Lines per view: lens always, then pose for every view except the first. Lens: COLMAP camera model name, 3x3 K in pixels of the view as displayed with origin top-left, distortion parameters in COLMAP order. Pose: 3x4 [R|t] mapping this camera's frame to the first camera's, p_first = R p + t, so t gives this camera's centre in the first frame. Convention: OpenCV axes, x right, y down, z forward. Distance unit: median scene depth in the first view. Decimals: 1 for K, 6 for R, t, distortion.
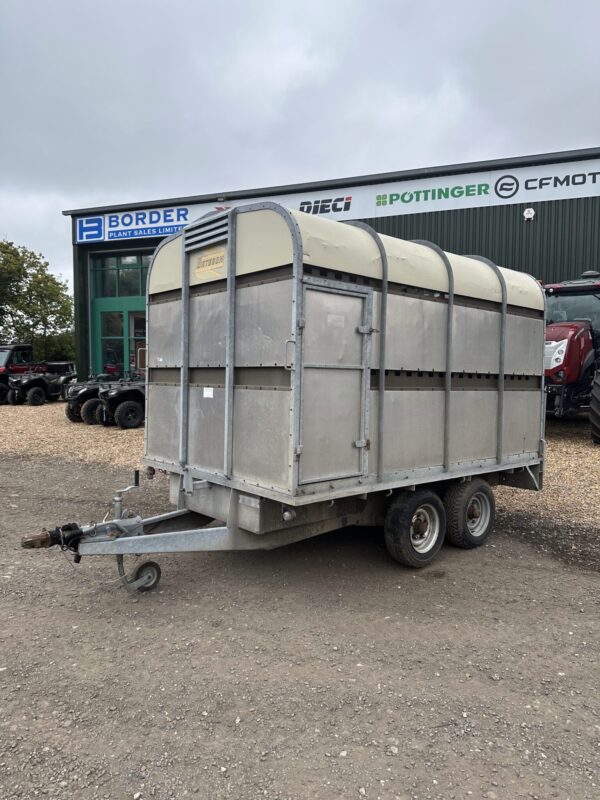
lens RADIAL K [[558.3, 0, 300.5], [0, 558.3, 414.3], [0, 0, 1]] dist [0.107798, -0.164061]
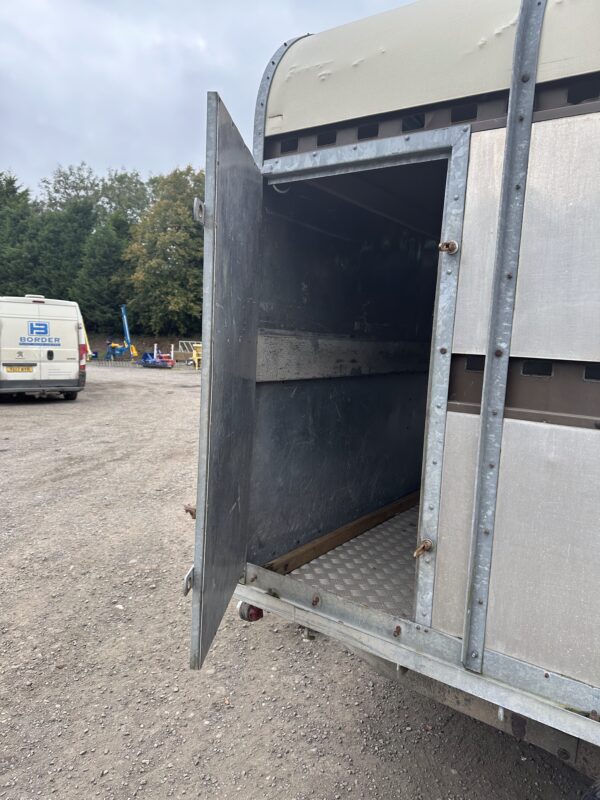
lens RADIAL K [[558.3, 0, 300.5], [0, 558.3, 414.3], [0, 0, 1]] dist [0.107798, -0.164061]
pose [[0.228174, 0.125765, -0.965463, 0.470854], [-0.110073, 0.988597, 0.102764, -0.068835], [0.967378, 0.082823, 0.239416, 0.820164]]
